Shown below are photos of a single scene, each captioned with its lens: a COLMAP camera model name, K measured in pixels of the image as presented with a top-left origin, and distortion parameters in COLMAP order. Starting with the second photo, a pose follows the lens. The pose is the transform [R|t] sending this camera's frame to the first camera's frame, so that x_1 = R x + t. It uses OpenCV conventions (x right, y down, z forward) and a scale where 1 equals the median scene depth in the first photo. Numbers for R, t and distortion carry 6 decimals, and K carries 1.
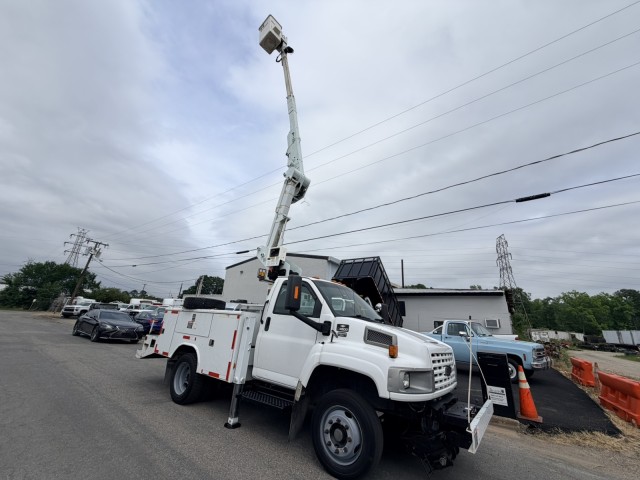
lens RADIAL K [[254.5, 0, 317.1], [0, 254.5, 238.8], [0, 0, 1]] dist [-0.000245, 0.003756]
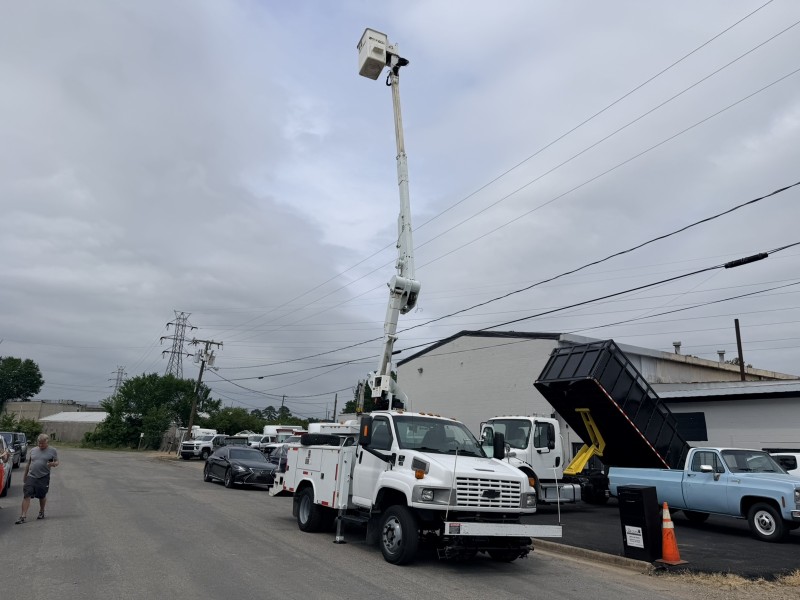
lens RADIAL K [[551.3, 0, 401.5], [0, 551.3, 294.8], [0, 0, 1]] dist [0.074873, -0.089148]
pose [[0.925499, -0.129356, -0.355975, 0.863684], [0.139543, 0.990212, 0.002969, -0.329435], [0.352107, -0.052422, 0.934491, -1.089404]]
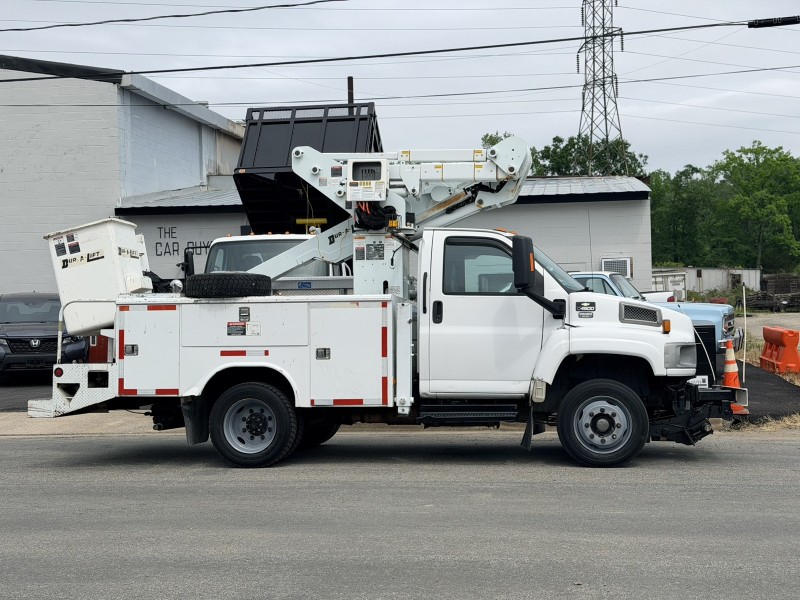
lens RADIAL K [[1091.2, 0, 396.7], [0, 1091.2, 290.4], [0, 0, 1]] dist [0.188025, 0.008918]
pose [[0.887655, -0.075030, 0.454355, -1.340615], [-0.071002, 0.952542, 0.296011, -0.433937], [-0.455002, -0.295016, 0.840201, -1.021243]]
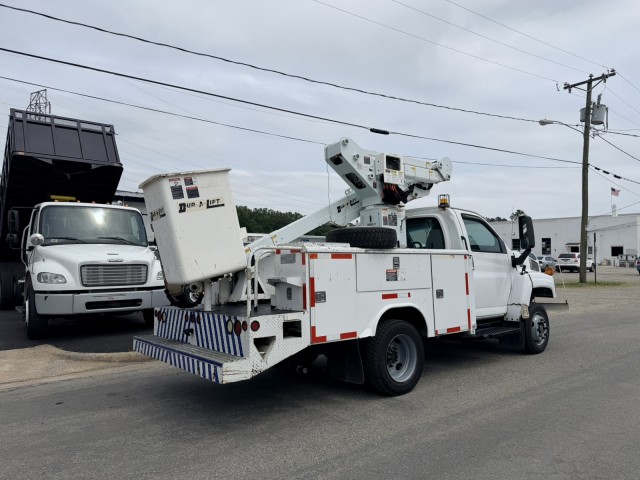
lens RADIAL K [[441.0, 0, 321.2], [0, 441.0, 235.8], [0, 0, 1]] dist [0.074873, -0.089148]
pose [[0.261390, -0.018948, 0.965047, -1.718276], [-0.284159, 0.953989, 0.095697, 0.228247], [-0.922458, -0.299242, 0.243979, 1.055098]]
